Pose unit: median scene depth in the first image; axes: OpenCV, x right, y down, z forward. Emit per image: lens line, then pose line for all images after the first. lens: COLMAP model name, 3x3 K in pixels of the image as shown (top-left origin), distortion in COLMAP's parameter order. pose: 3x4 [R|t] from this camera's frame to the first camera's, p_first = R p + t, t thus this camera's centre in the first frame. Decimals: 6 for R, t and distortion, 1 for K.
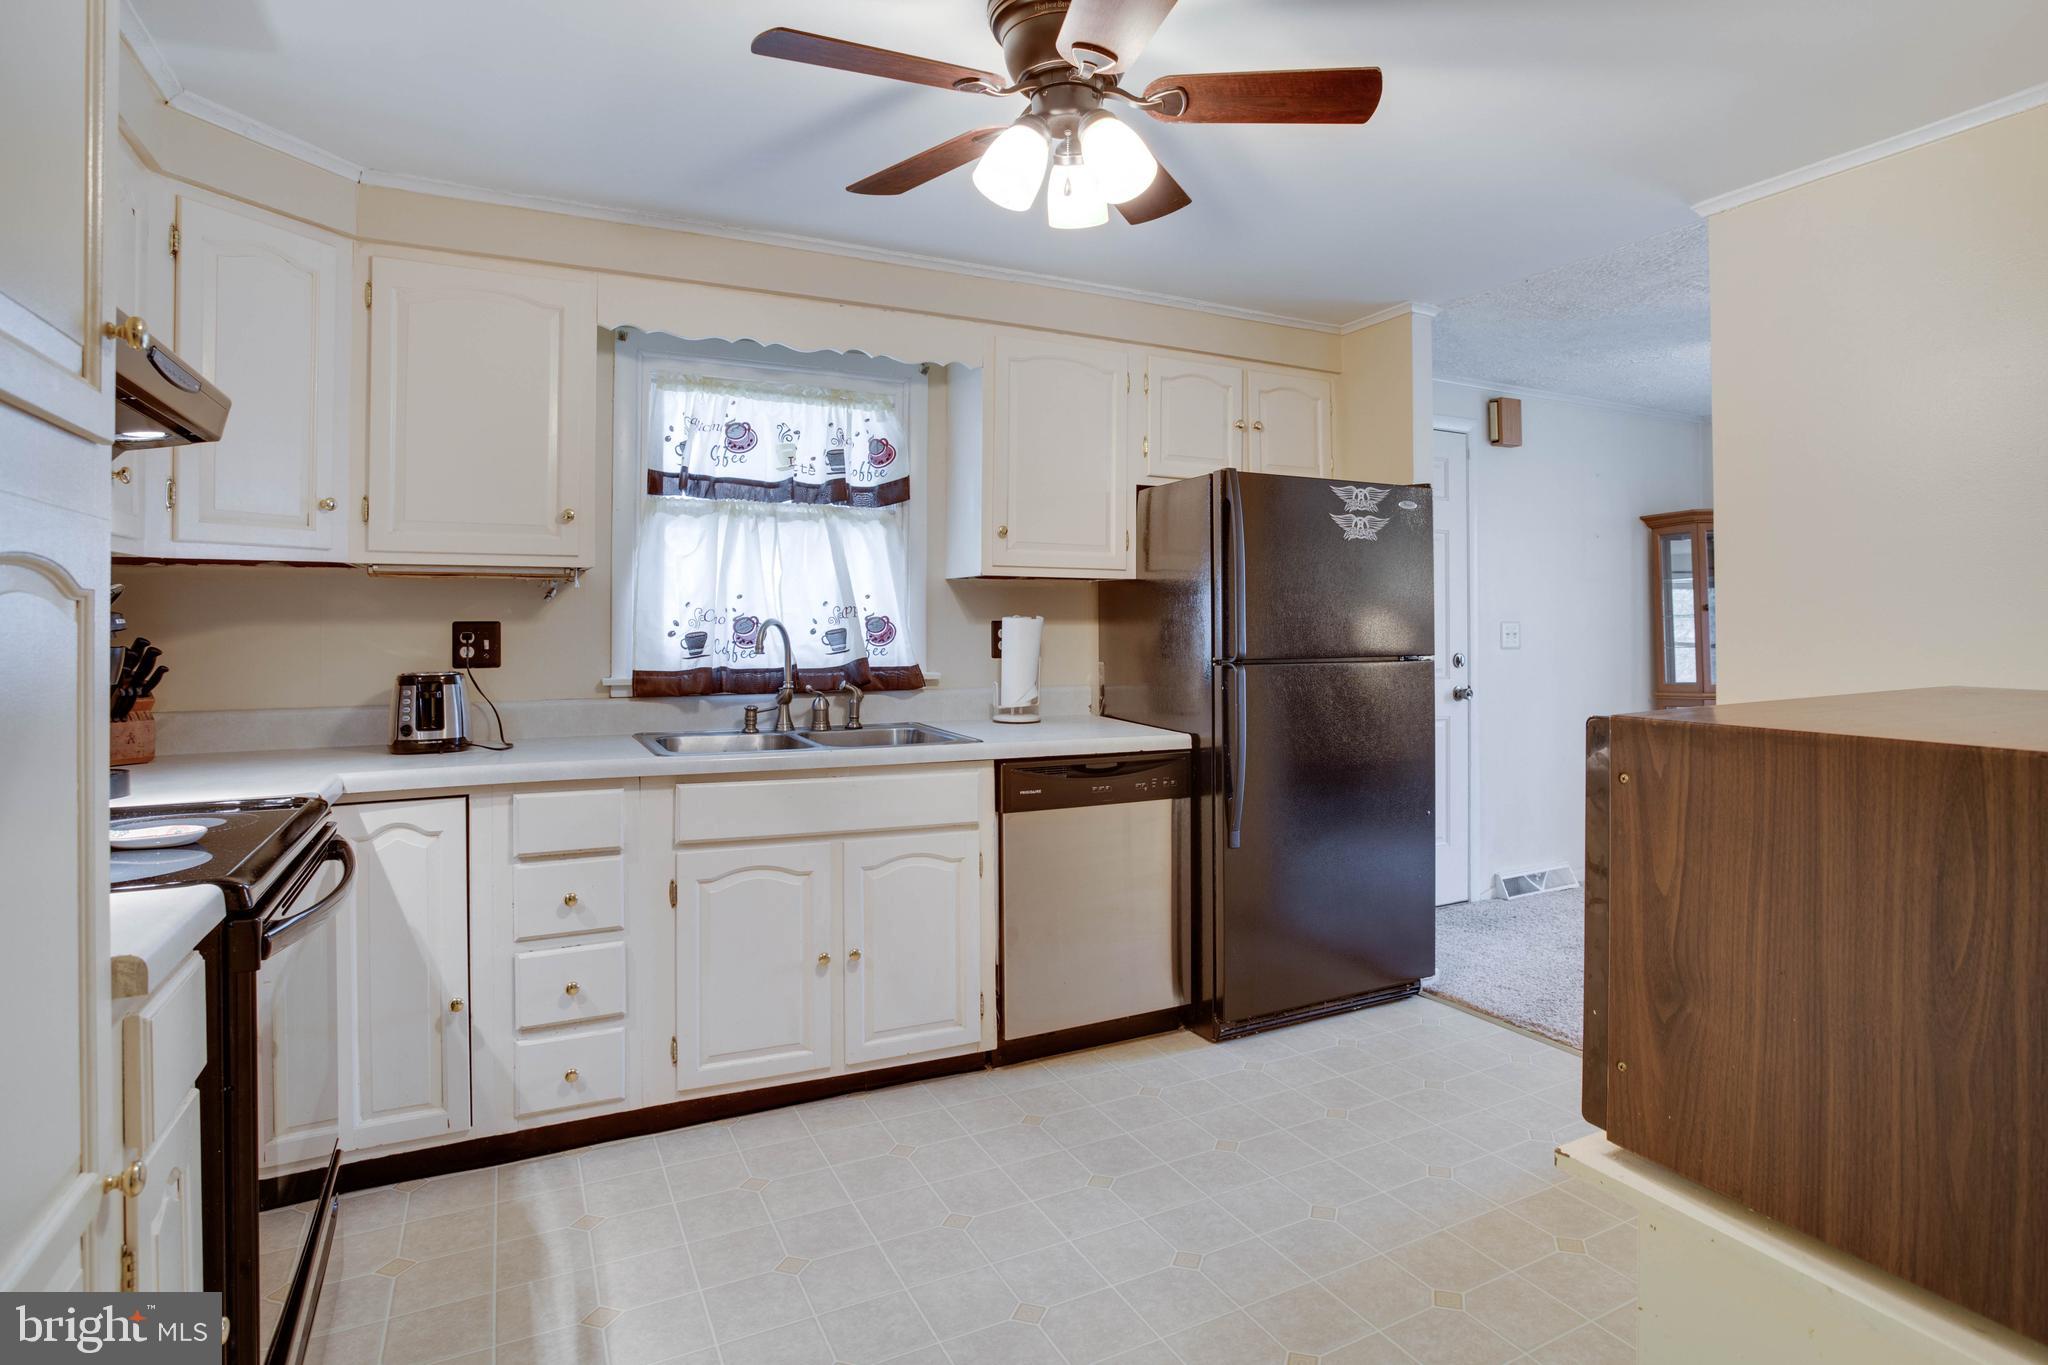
lens RADIAL K [[1091.6, 0, 1067.0], [0, 1091.6, 622.3], [0, 0, 1]] dist [-0.049266, 0.000218]
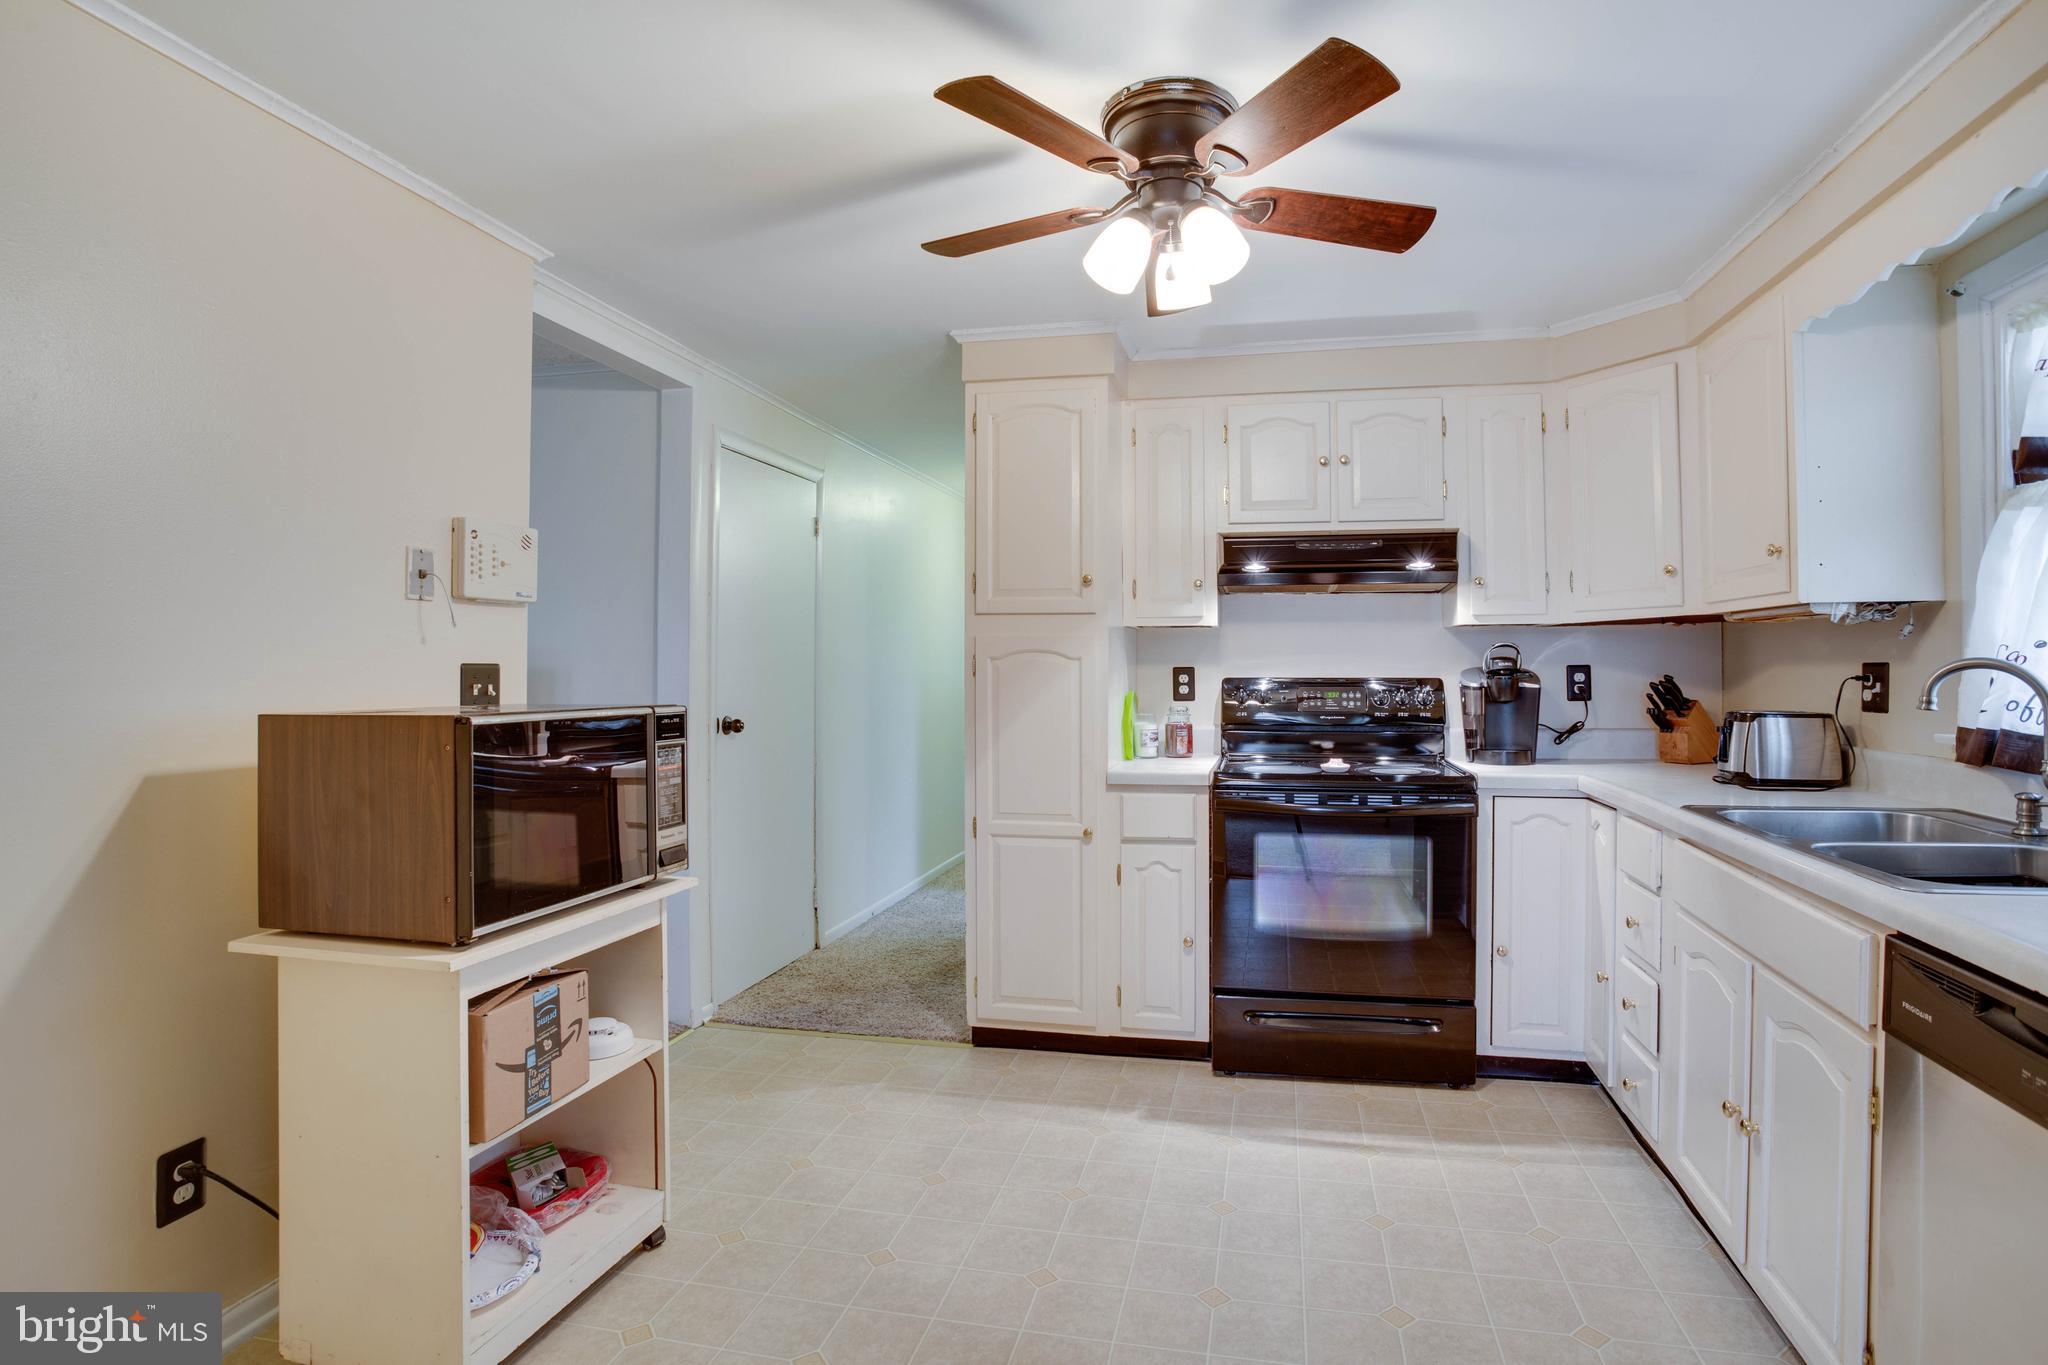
lens RADIAL K [[1024.8, 0, 1067.0], [0, 1024.8, 661.9], [0, 0, 1]] dist [-0.073438, 0.038109]
pose [[-0.630391, -0.000102, -0.776278, 0.509863], [0.003487, 0.999990, -0.002964, -0.000984], [0.776270, -0.004576, -0.630384, 0.907214]]
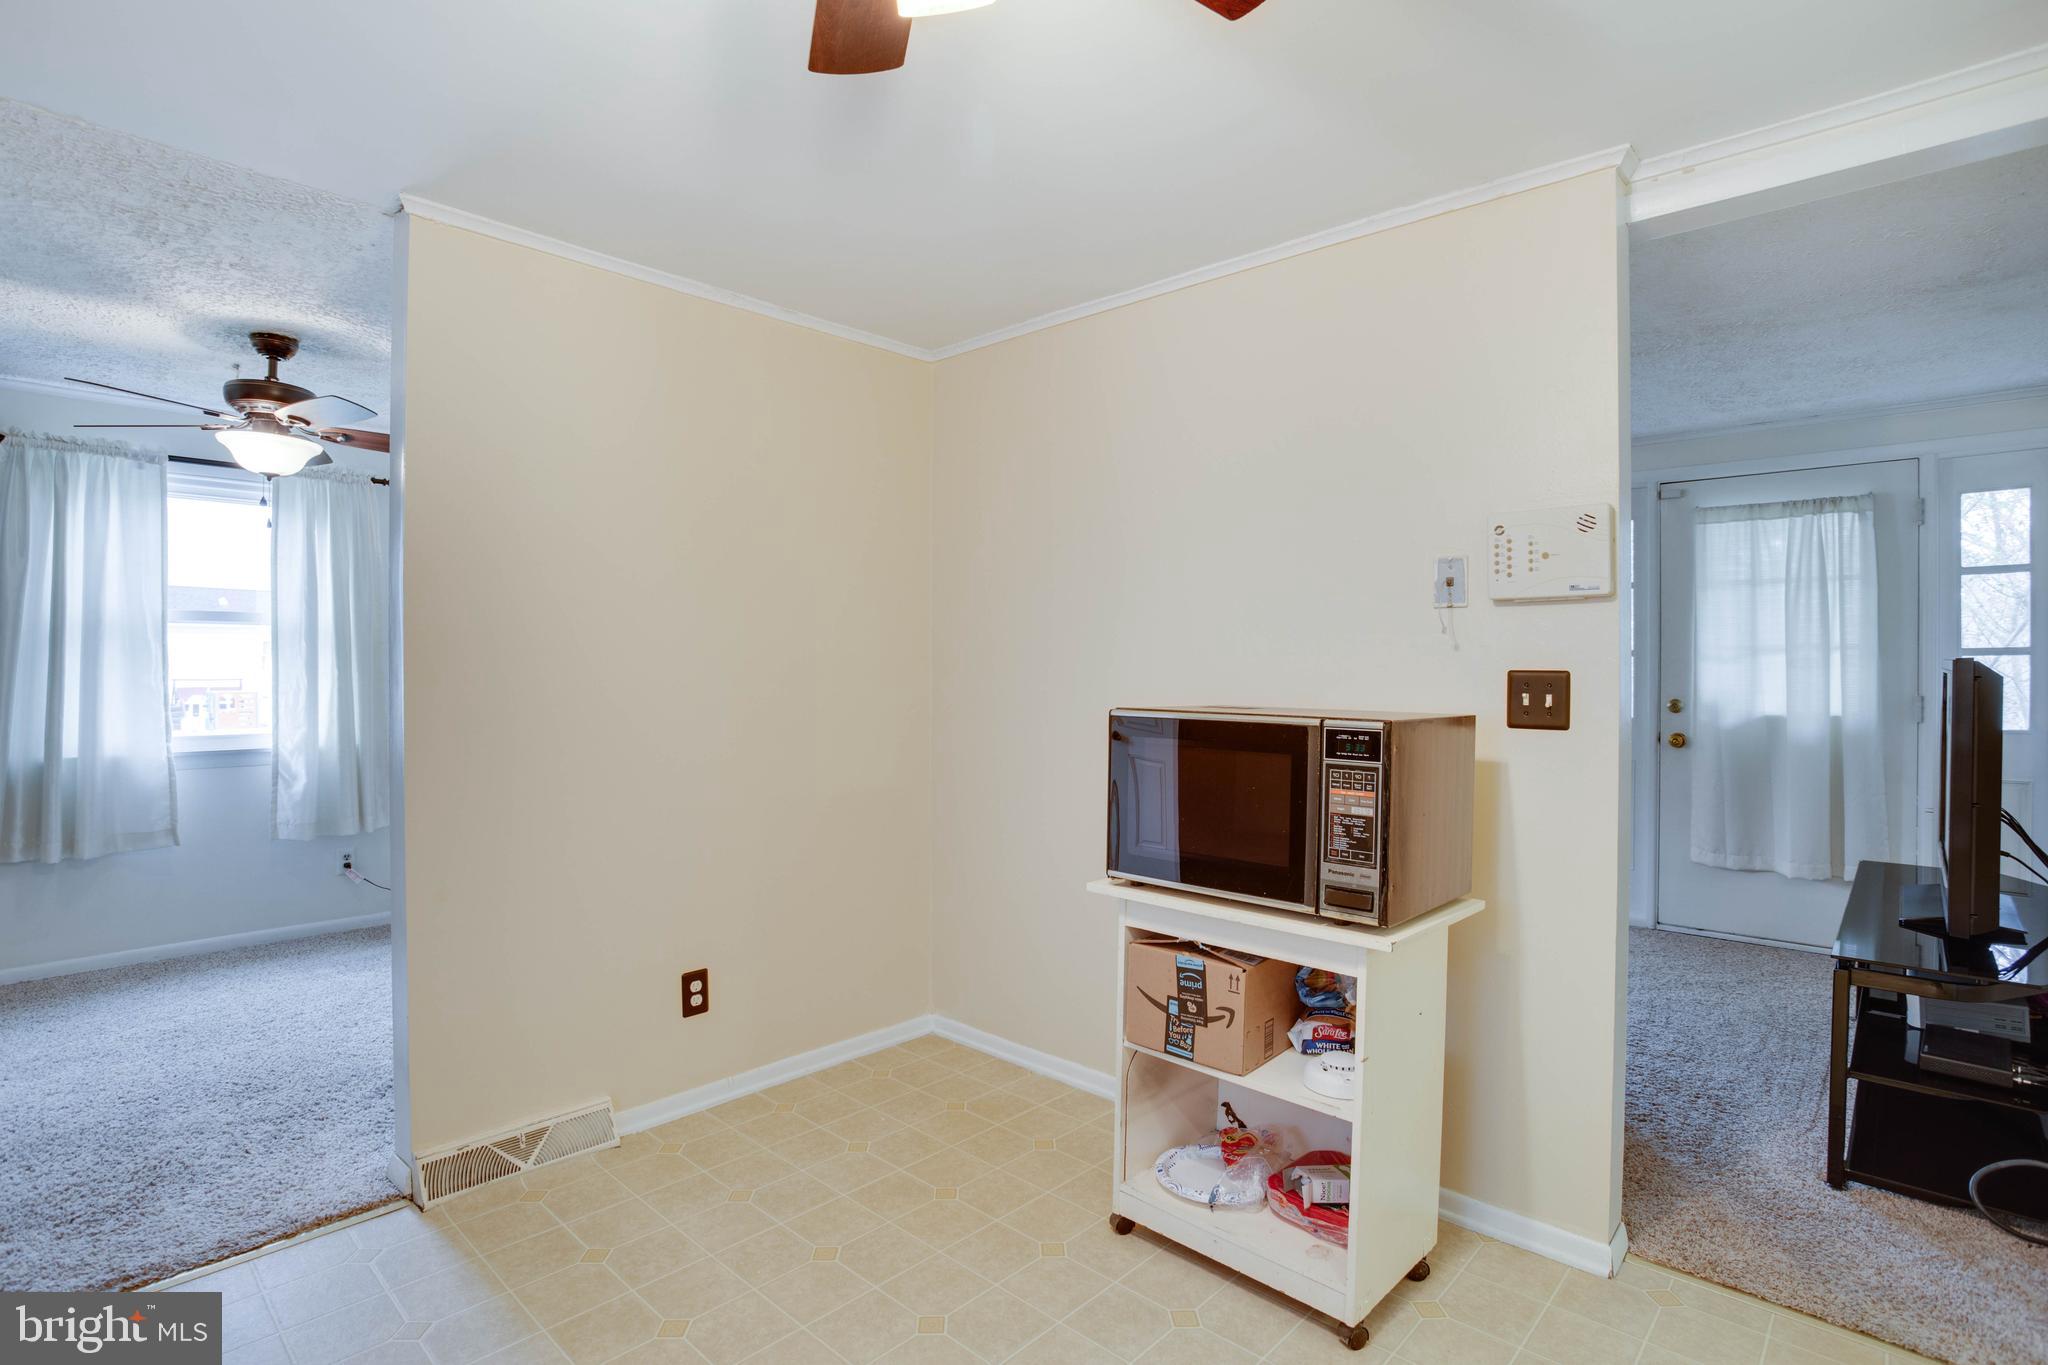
lens RADIAL K [[1031.9, 0, 1039.5], [0, 1031.9, 674.3], [0, 0, 1]] dist [-0.076567, 0.036417]
pose [[-0.334922, -0.001012, 0.942245, -0.304731], [-0.004067, 0.999992, -0.000372, 0.000595], [-0.942237, -0.003957, -0.334923, 0.639866]]
